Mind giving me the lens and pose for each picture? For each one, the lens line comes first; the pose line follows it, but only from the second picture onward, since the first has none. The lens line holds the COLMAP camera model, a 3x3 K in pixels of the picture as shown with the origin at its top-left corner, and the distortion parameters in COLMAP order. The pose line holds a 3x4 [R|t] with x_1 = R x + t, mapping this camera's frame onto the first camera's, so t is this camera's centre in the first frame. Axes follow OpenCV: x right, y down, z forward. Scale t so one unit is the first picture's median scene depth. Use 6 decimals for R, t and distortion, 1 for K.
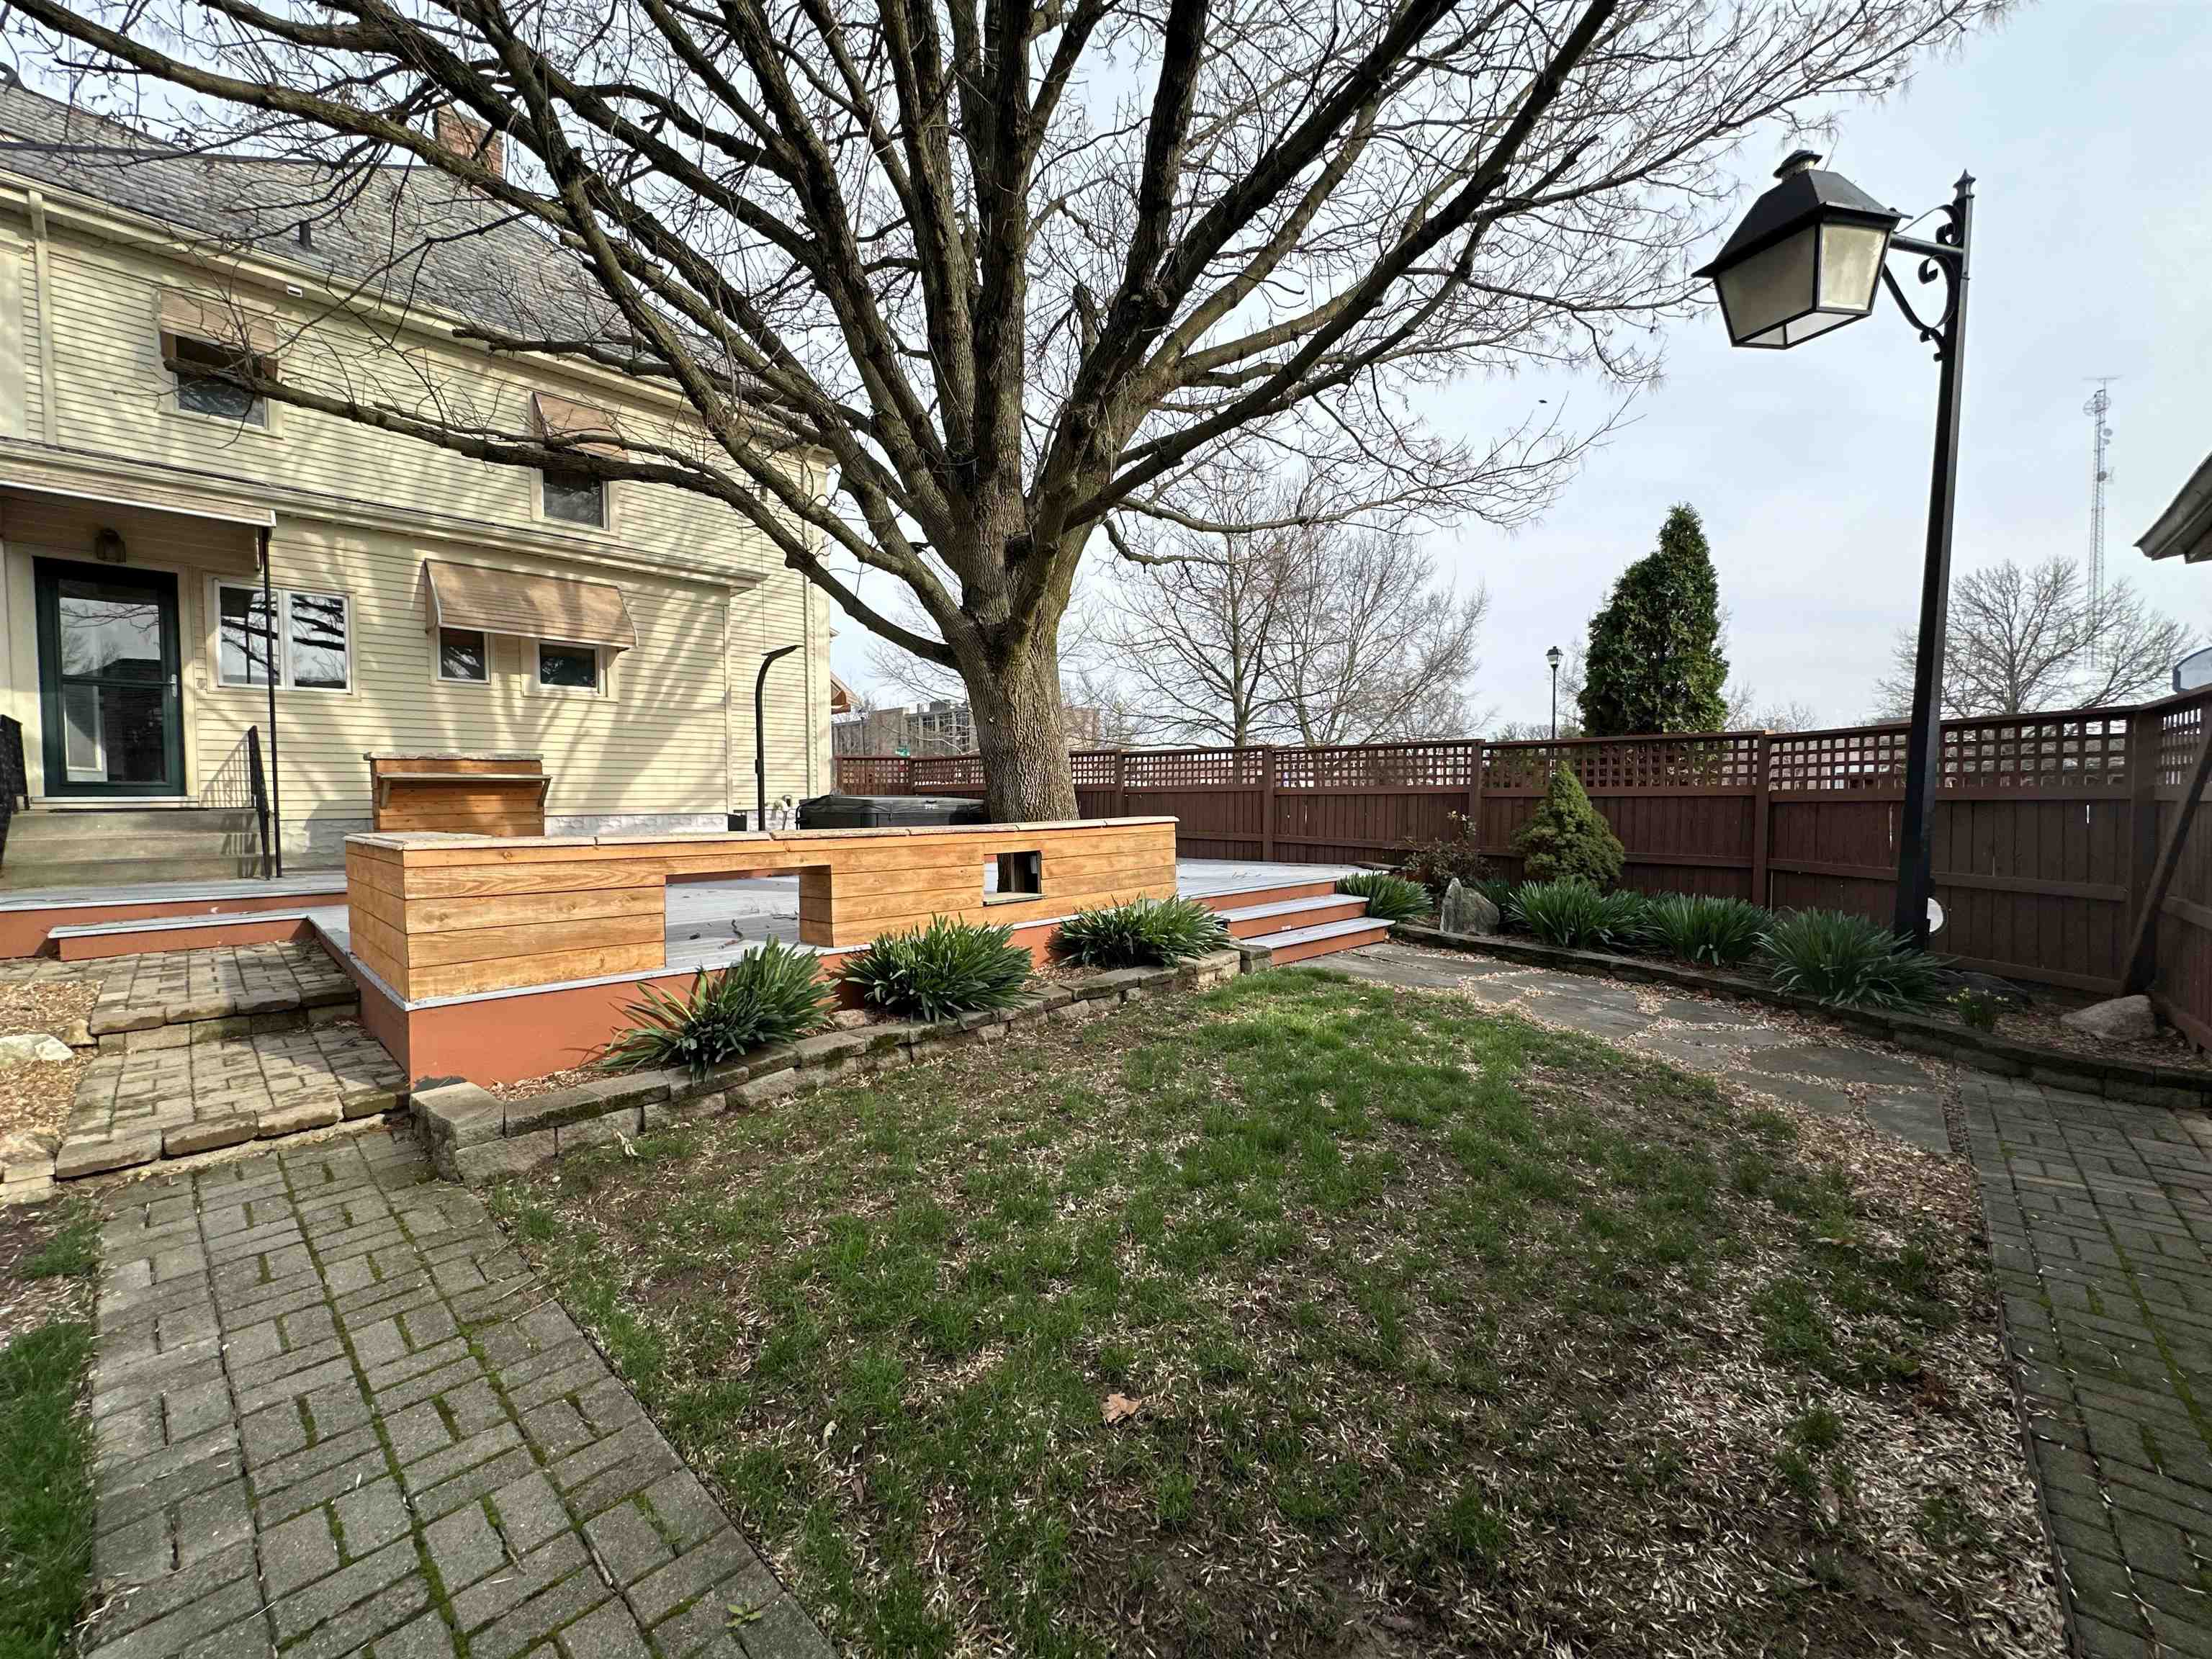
lens RADIAL K [[887.2, 0, 1105.1], [0, 887.2, 828.6], [0, 0, 1]] dist [-0.011584, 0.006154]
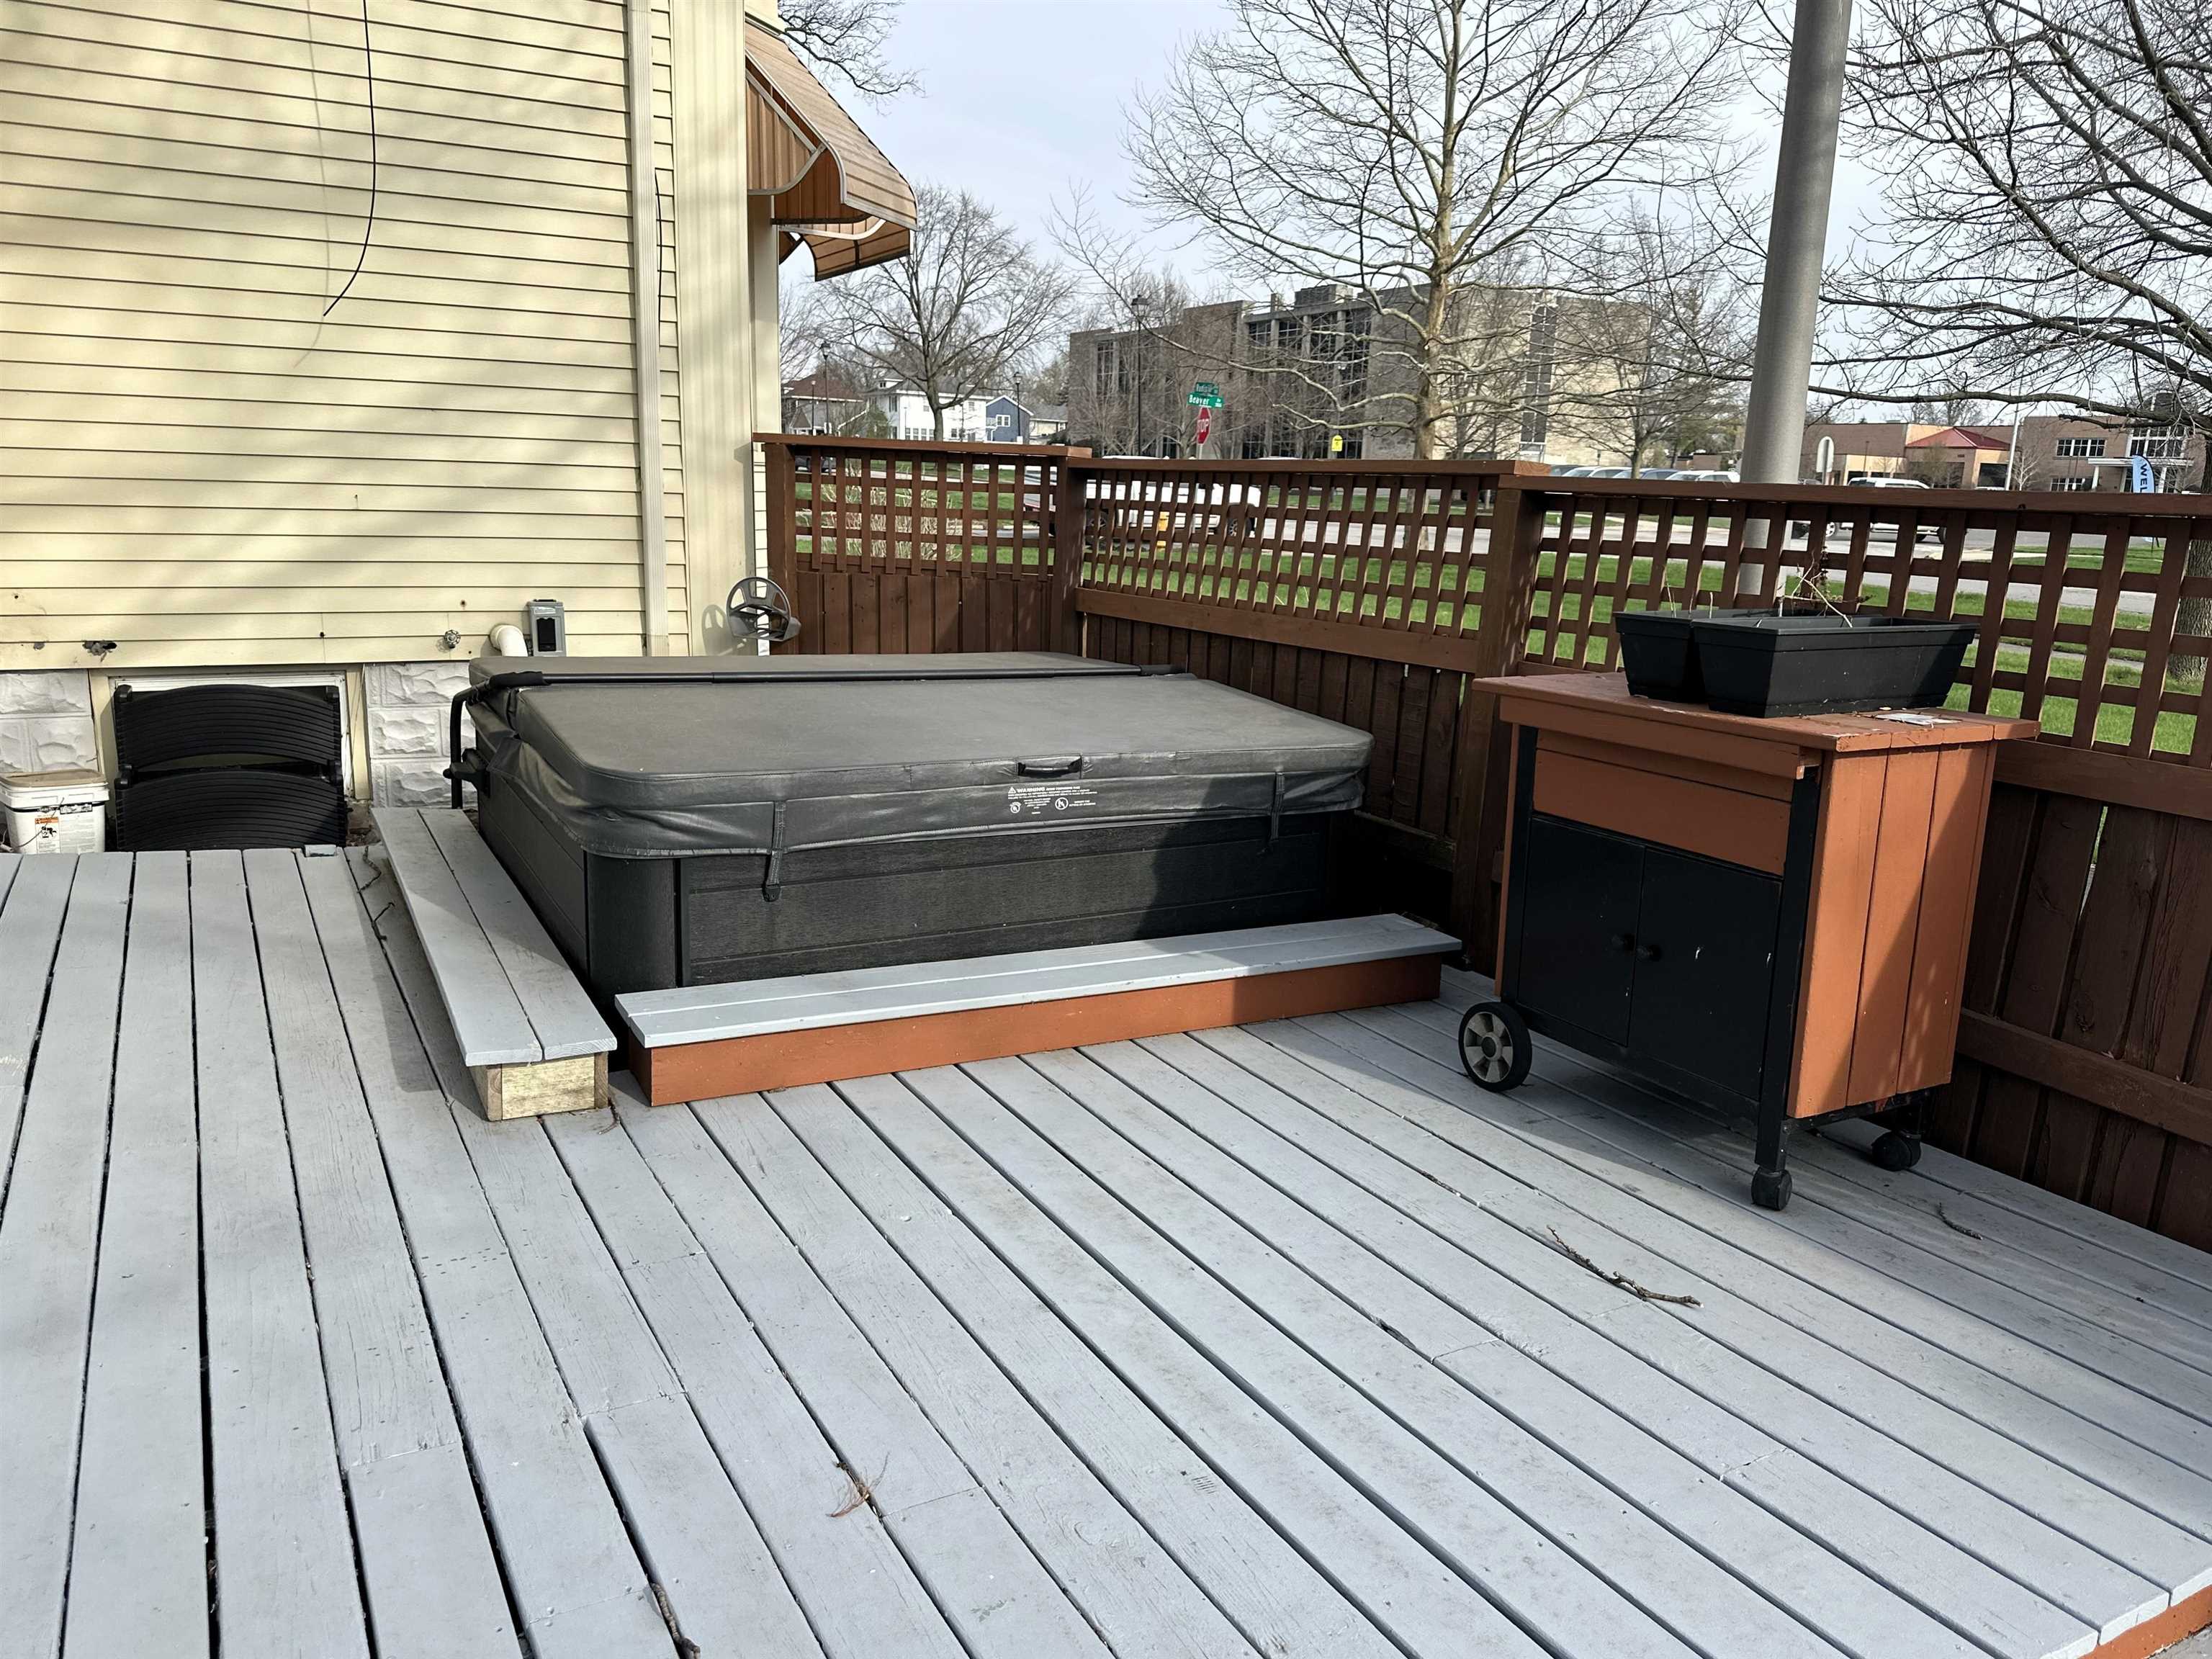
lens RADIAL K [[1634.8, 0, 1108.8], [0, 1634.8, 807.9], [0, 0, 1]] dist [0.003844, -0.003016]
pose [[0.953352, 0.097346, -0.285735, -0.128076], [-0.049315, 0.984084, 0.170724, -0.094573], [0.297807, -0.148669, 0.942979, 0.915075]]
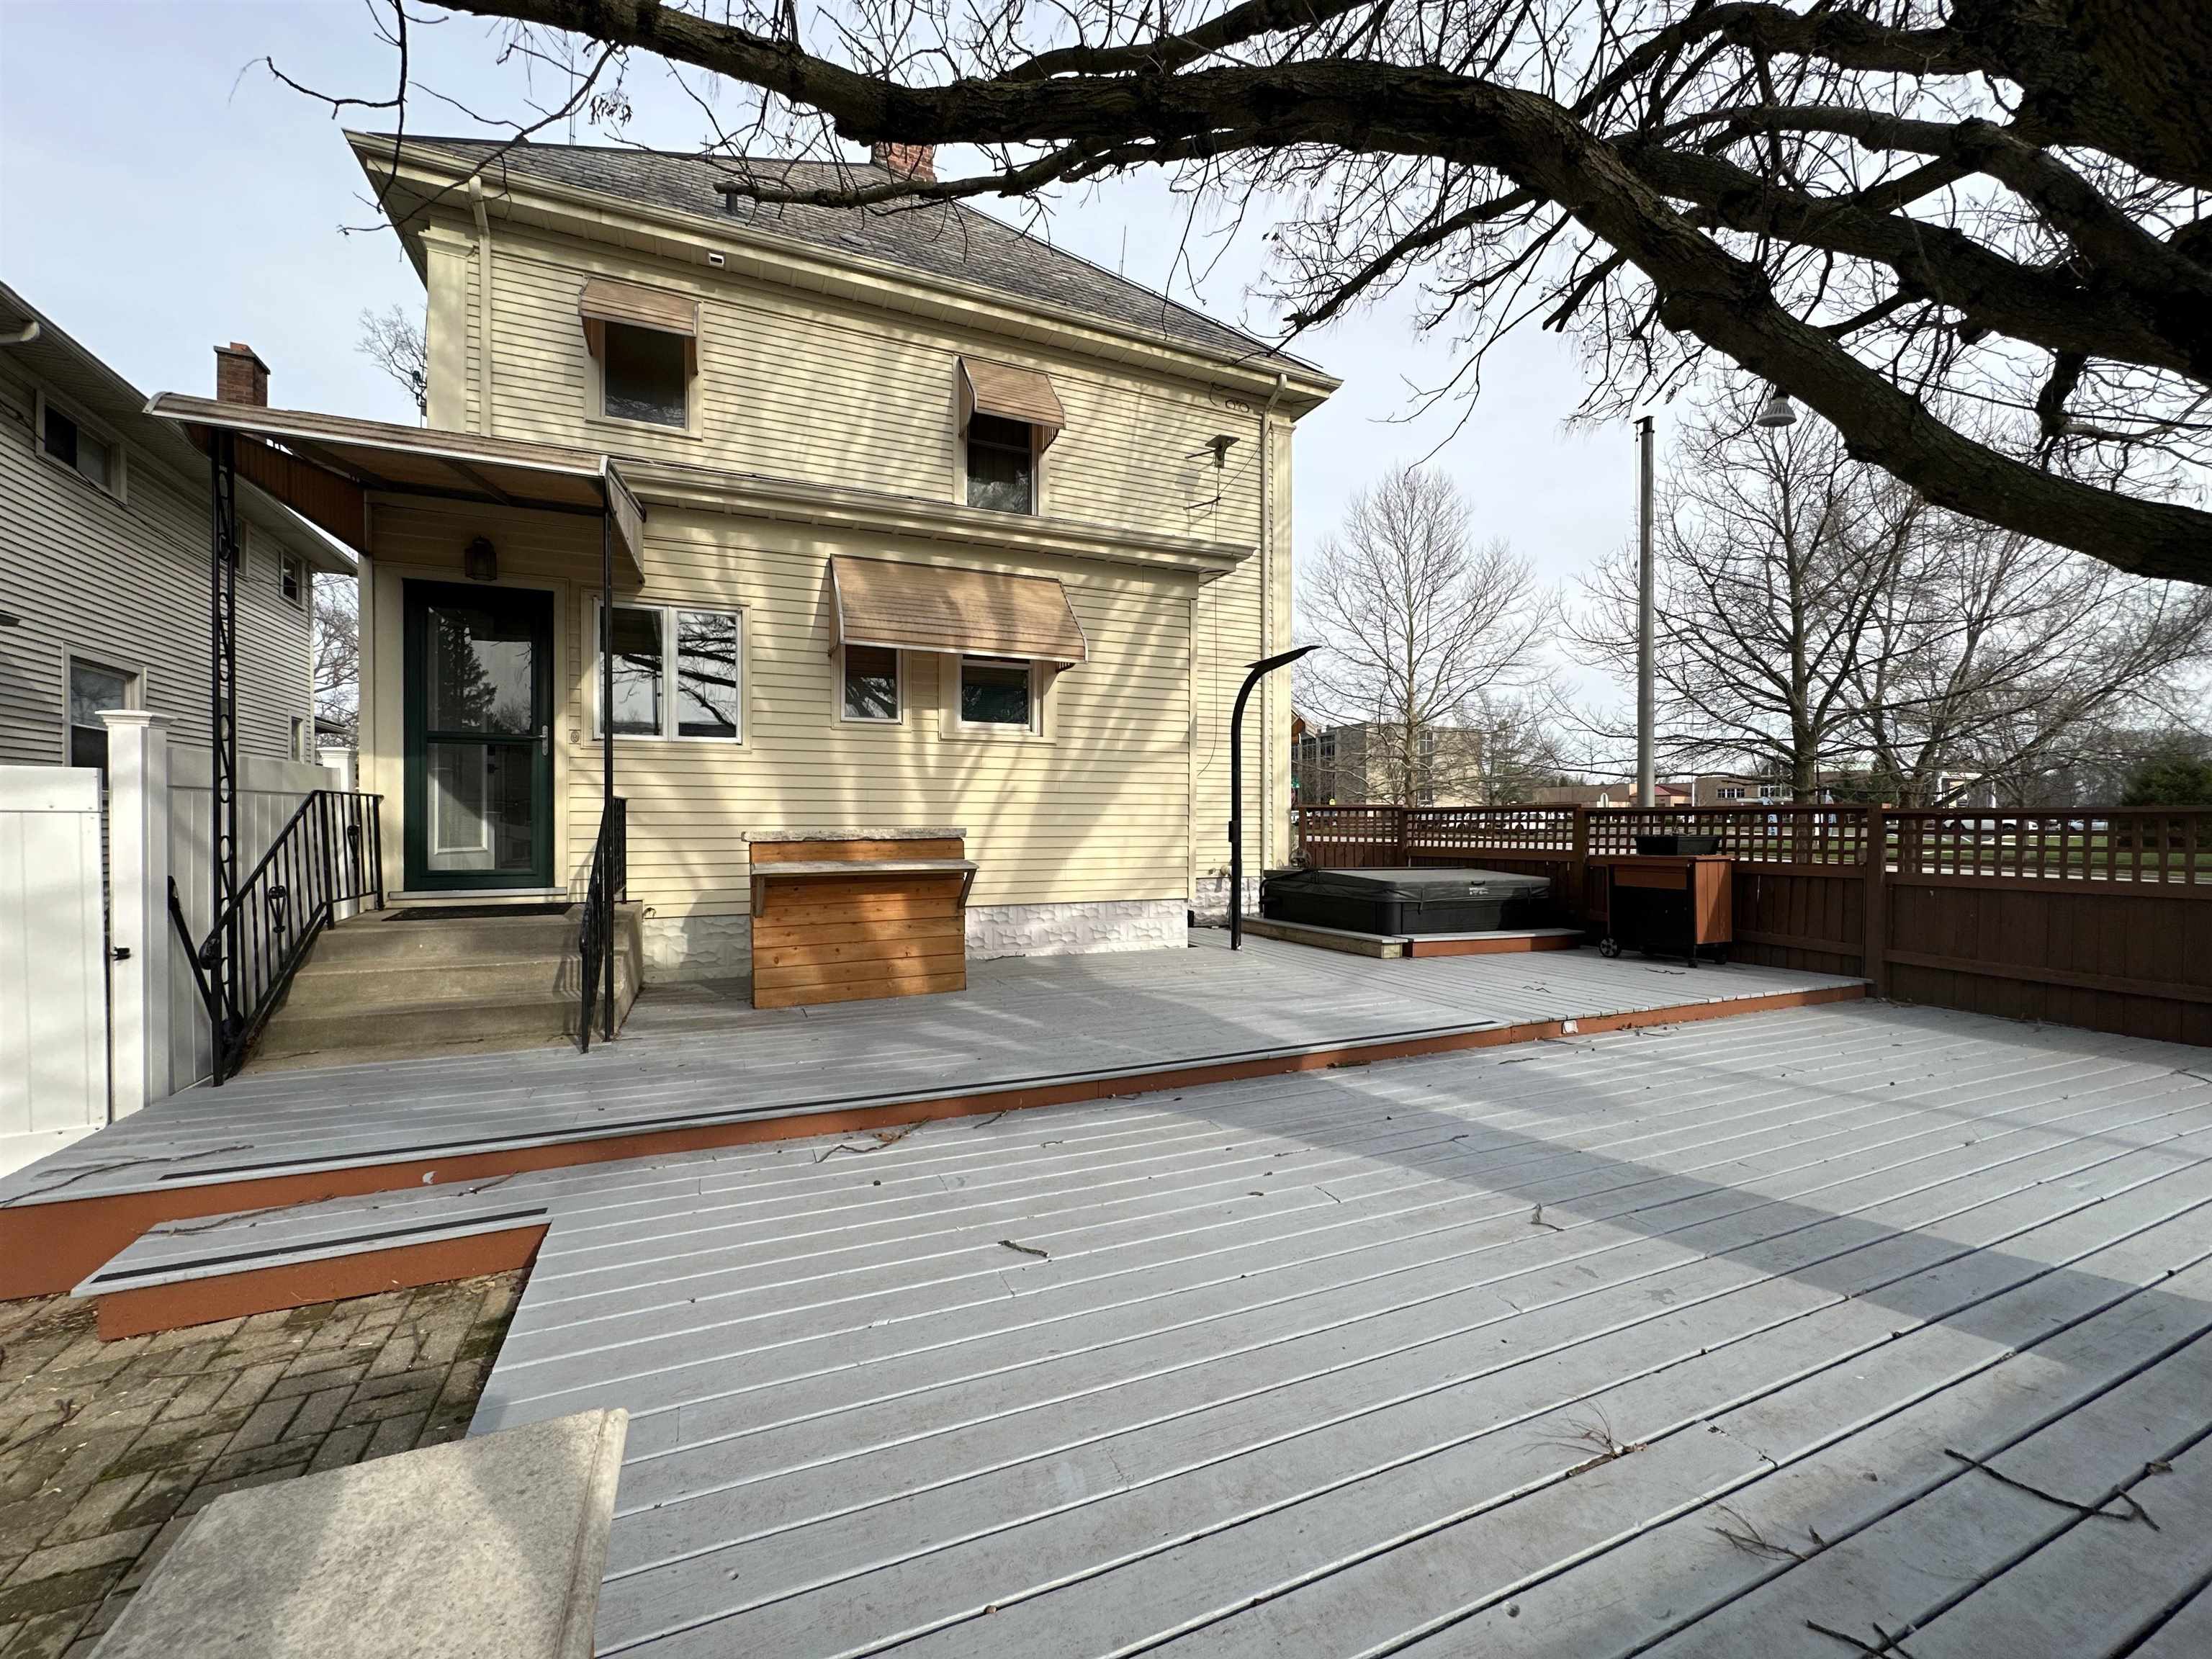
lens RADIAL K [[884.5, 0, 1106.0], [0, 884.5, 829.5], [0, 0, 1]] dist [-0.001248, -0.000103]
pose [[0.924163, 0.009502, -0.381879, -0.256211], [-0.019558, 0.999556, -0.022458, -0.062859], [0.381496, 0.028224, 0.923939, 0.387296]]
